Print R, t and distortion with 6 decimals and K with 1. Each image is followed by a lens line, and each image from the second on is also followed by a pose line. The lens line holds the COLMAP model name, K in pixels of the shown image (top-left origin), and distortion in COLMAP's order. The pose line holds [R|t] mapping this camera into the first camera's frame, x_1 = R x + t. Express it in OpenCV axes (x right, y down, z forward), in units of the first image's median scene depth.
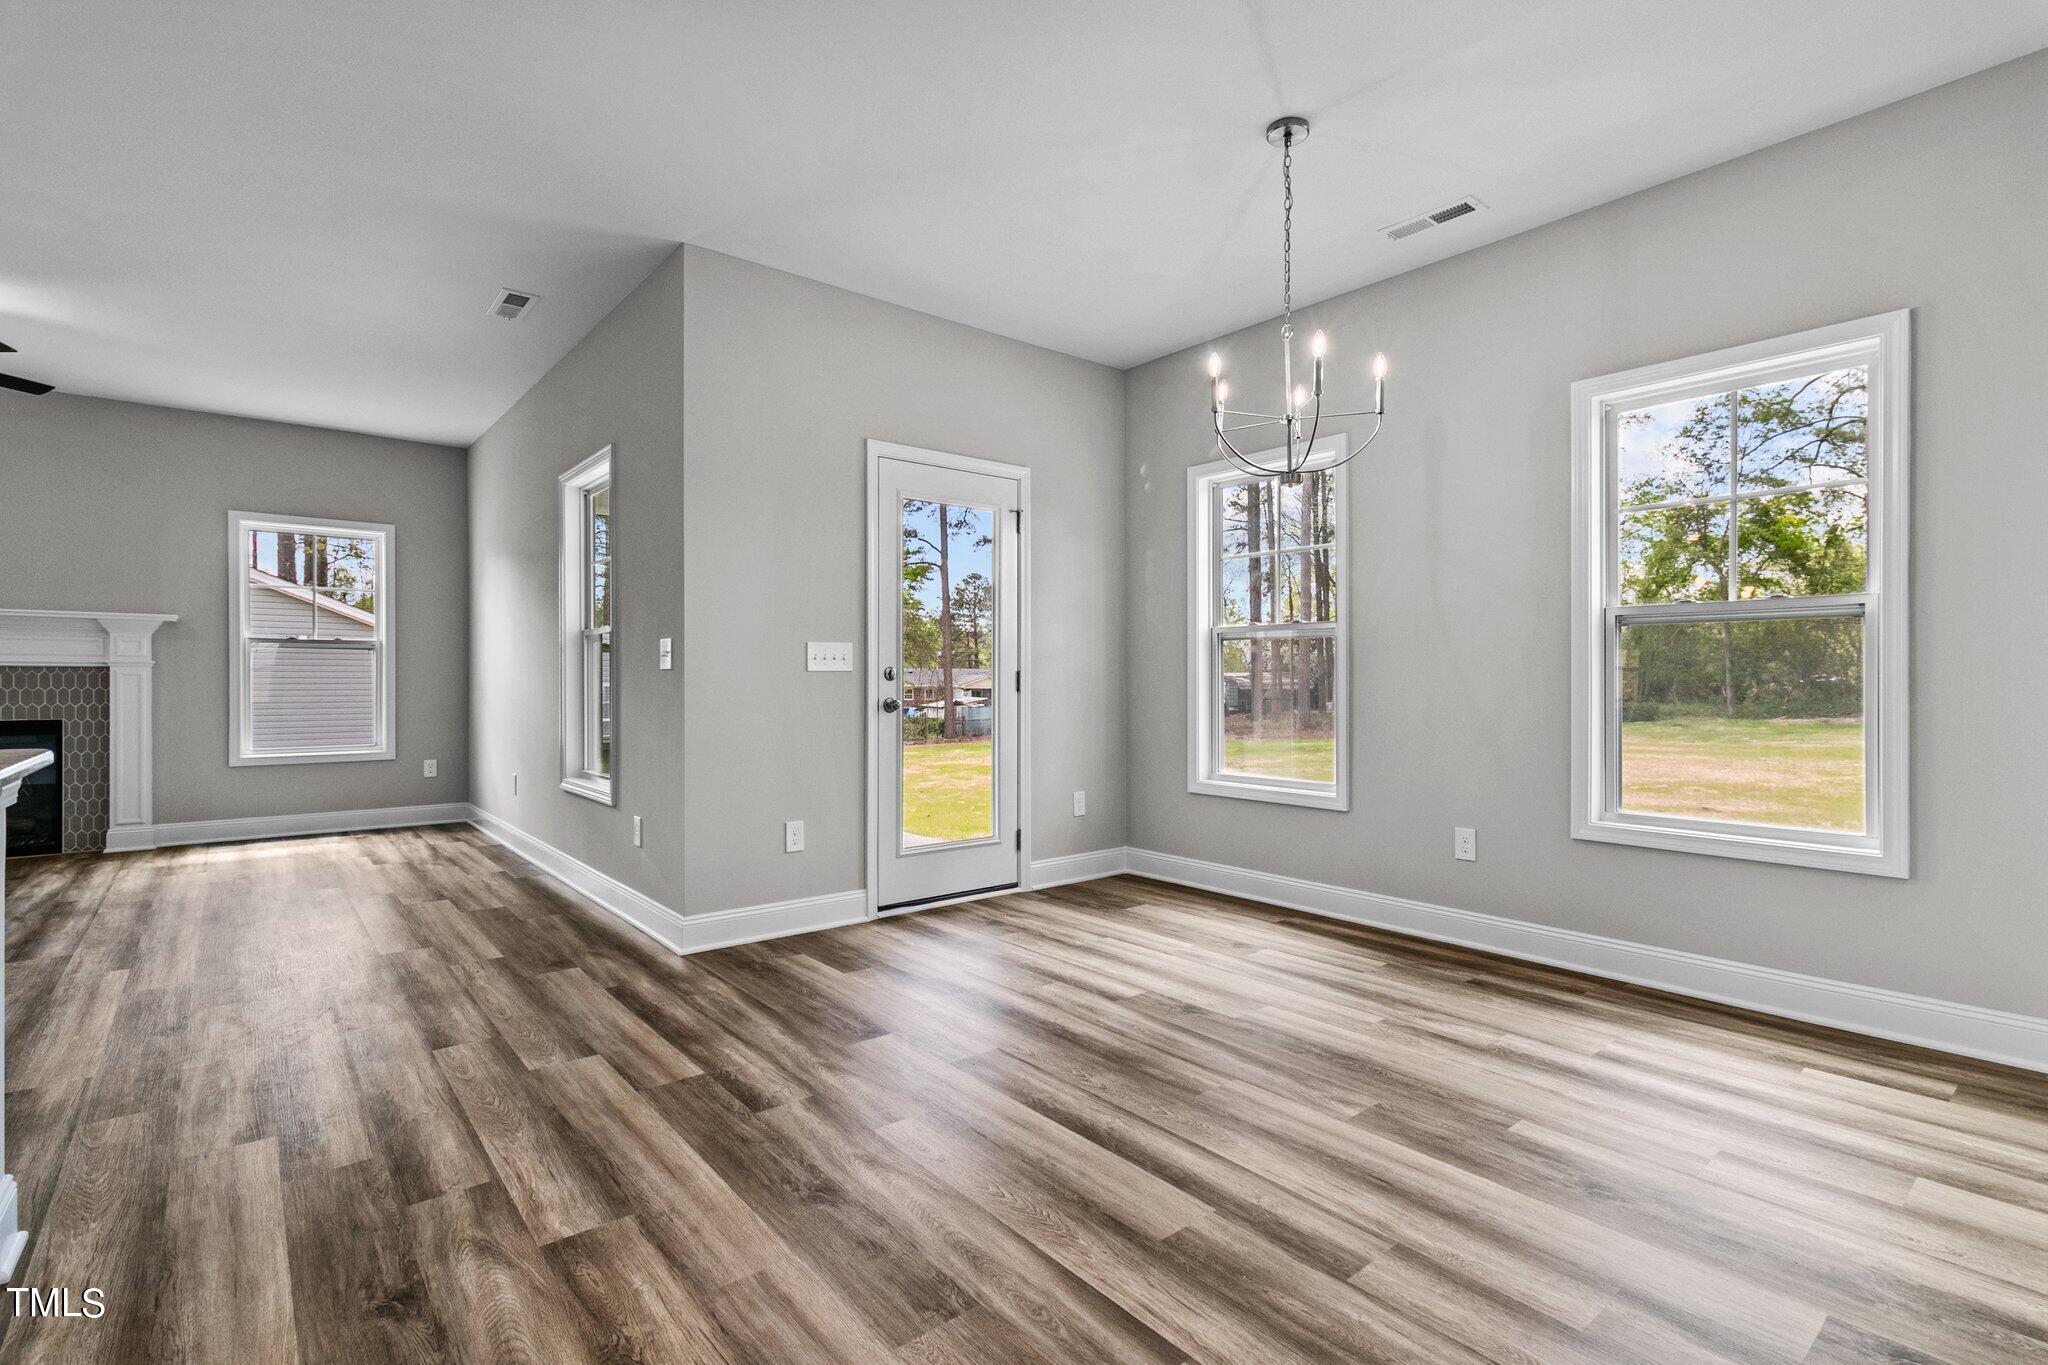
lens RADIAL K [[951.9, 0, 1013.8], [0, 951.9, 677.0], [0, 0, 1]] dist [0.004085, -0.000331]
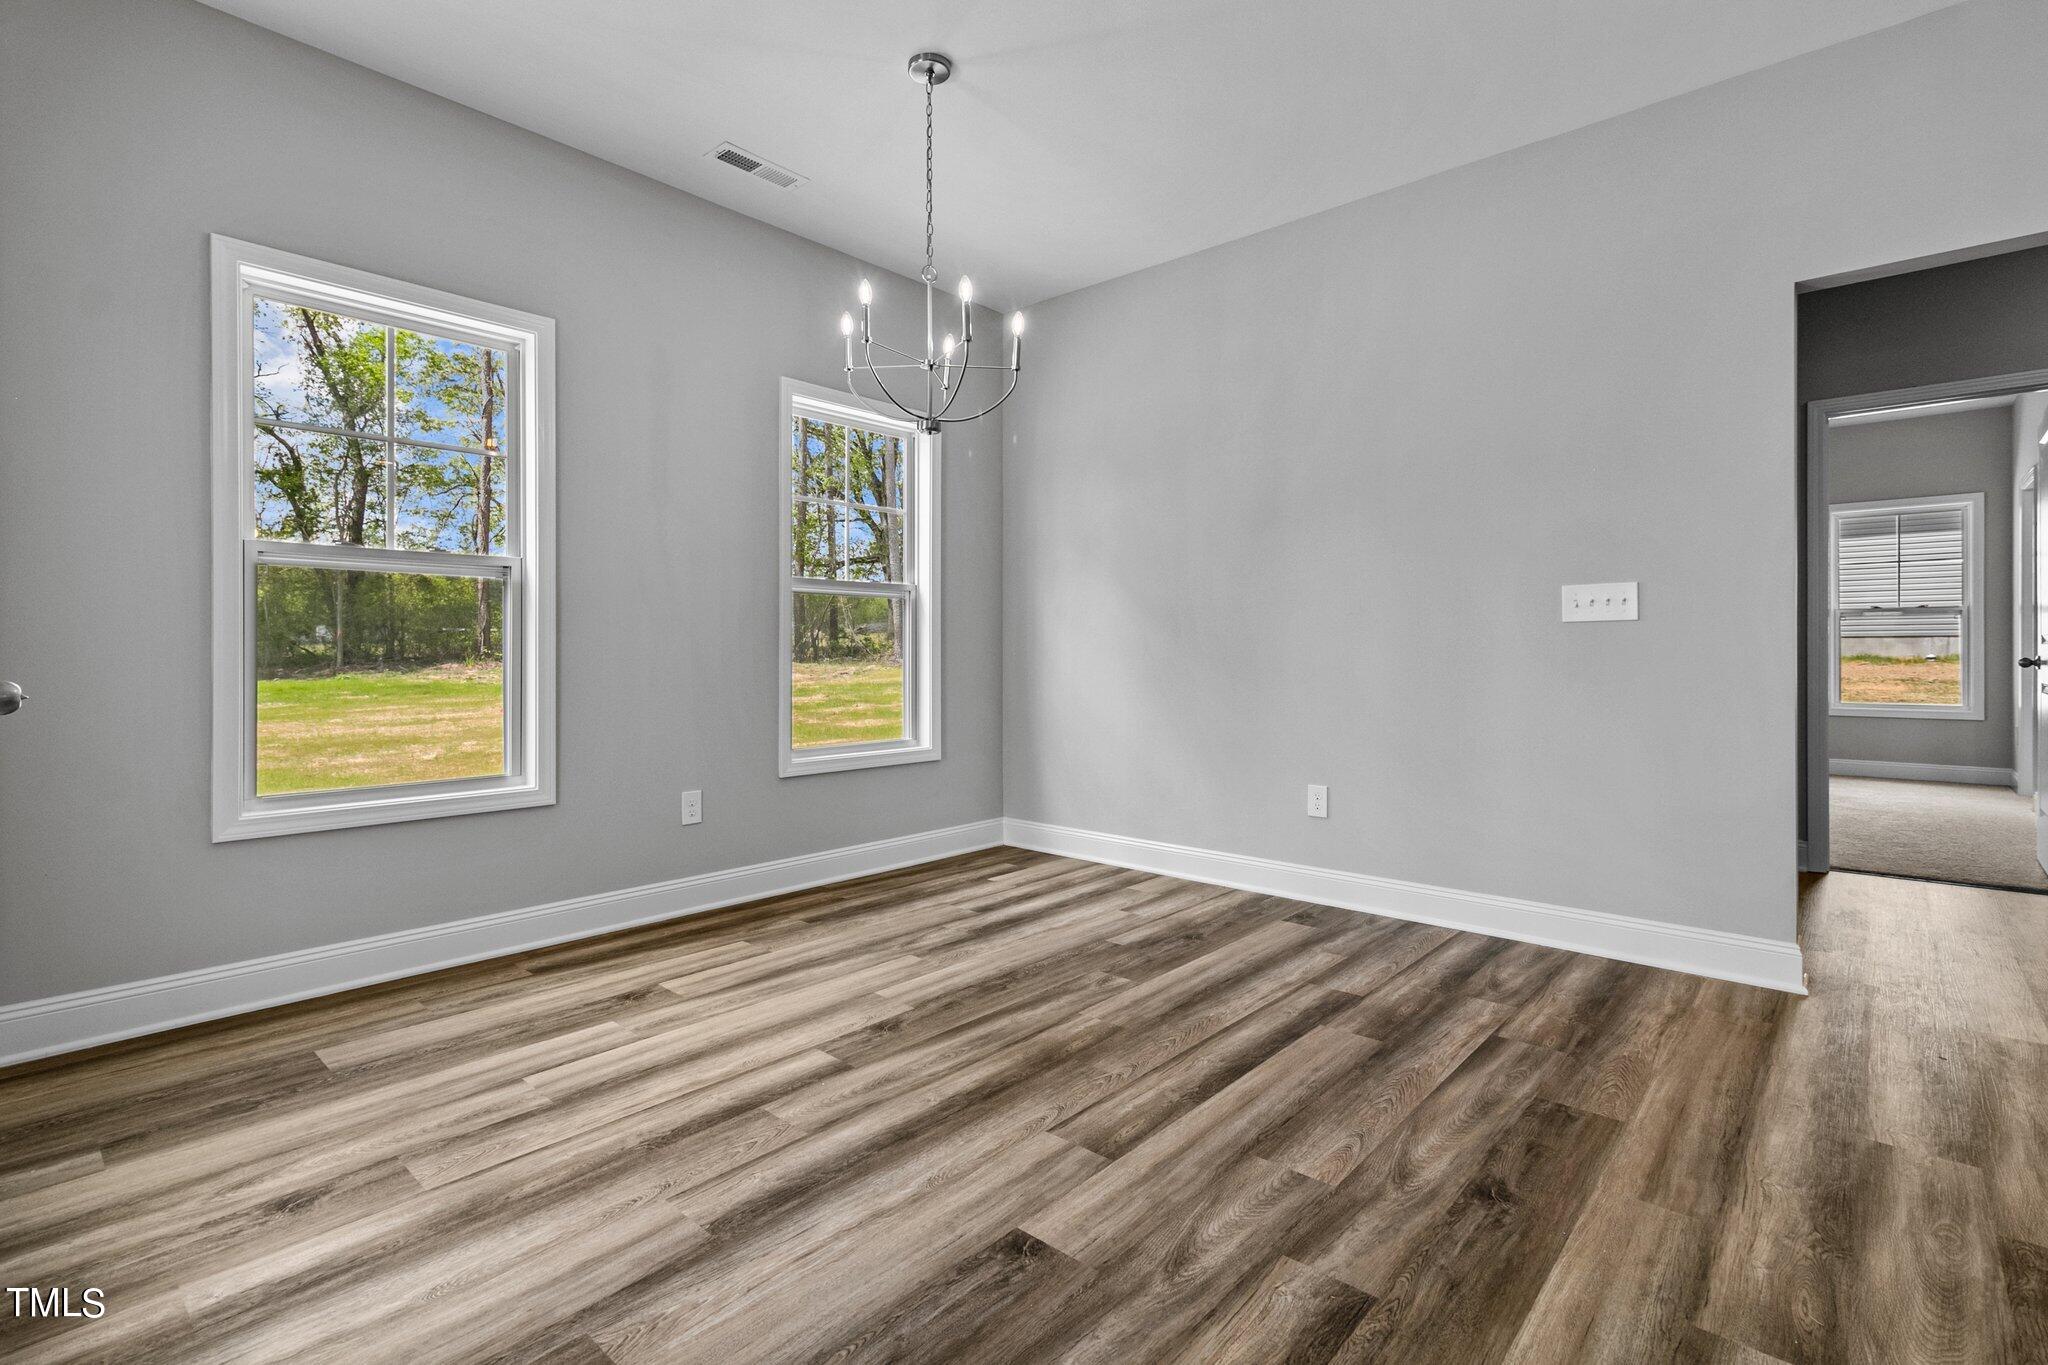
lens RADIAL K [[951.9, 0, 1021.1], [0, 951.9, 656.7], [0, 0, 1]] dist [0.004085, -0.000331]
pose [[-0.150930, -0.006309, 0.988524, -0.785933], [-0.002069, 0.999979, 0.006067, 0.024065], [-0.988542, -0.001130, -0.150940, 1.214027]]
